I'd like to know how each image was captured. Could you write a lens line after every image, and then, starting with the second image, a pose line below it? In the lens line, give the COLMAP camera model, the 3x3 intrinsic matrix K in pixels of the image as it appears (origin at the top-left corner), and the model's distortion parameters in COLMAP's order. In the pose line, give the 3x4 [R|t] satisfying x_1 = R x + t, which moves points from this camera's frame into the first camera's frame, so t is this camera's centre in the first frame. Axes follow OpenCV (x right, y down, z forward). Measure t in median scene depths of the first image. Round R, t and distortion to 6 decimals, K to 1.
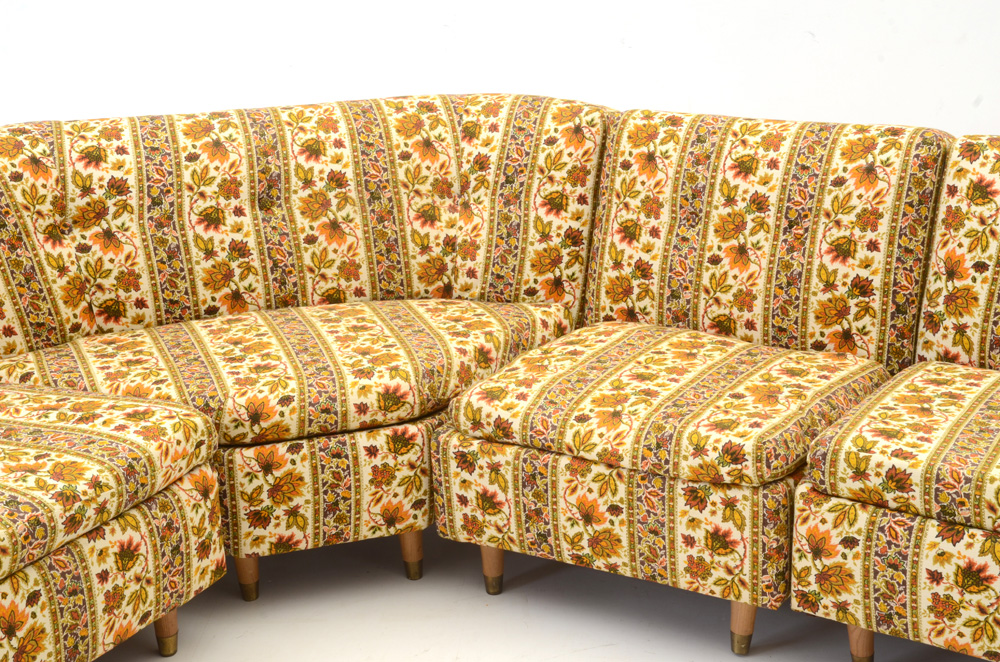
lens RADIAL K [[1767.6, 0, 498.8], [0, 1767.6, 337.0], [0, 0, 1]] dist [0.298260, 0.000000]
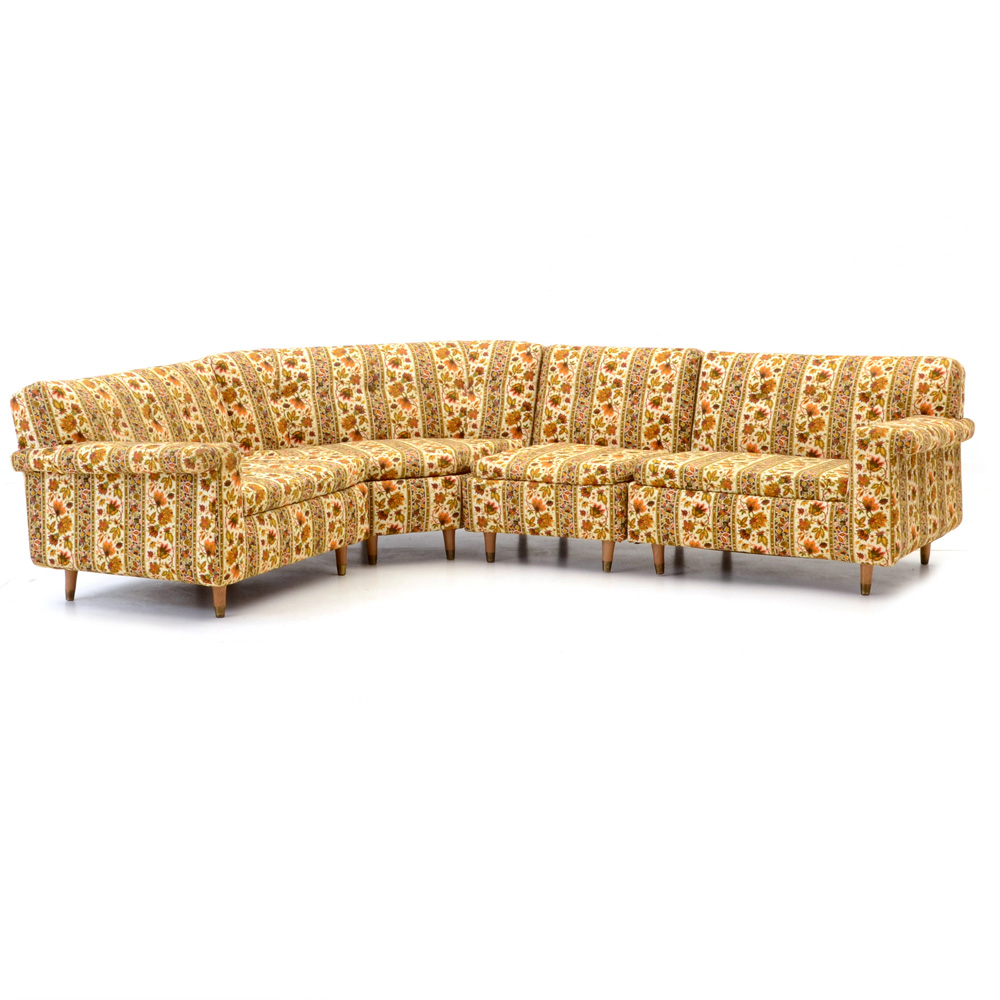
lens RADIAL K [[2166.7, 0, 470.1], [0, 2166.7, 471.2], [0, 0, 1]] dist [-0.009830, 0.000000]
pose [[0.999288, 0.007475, 0.036991, -0.118666], [-0.000796, 0.984144, -0.177370, 0.478506], [-0.037730, 0.177214, 0.983449, -1.468560]]
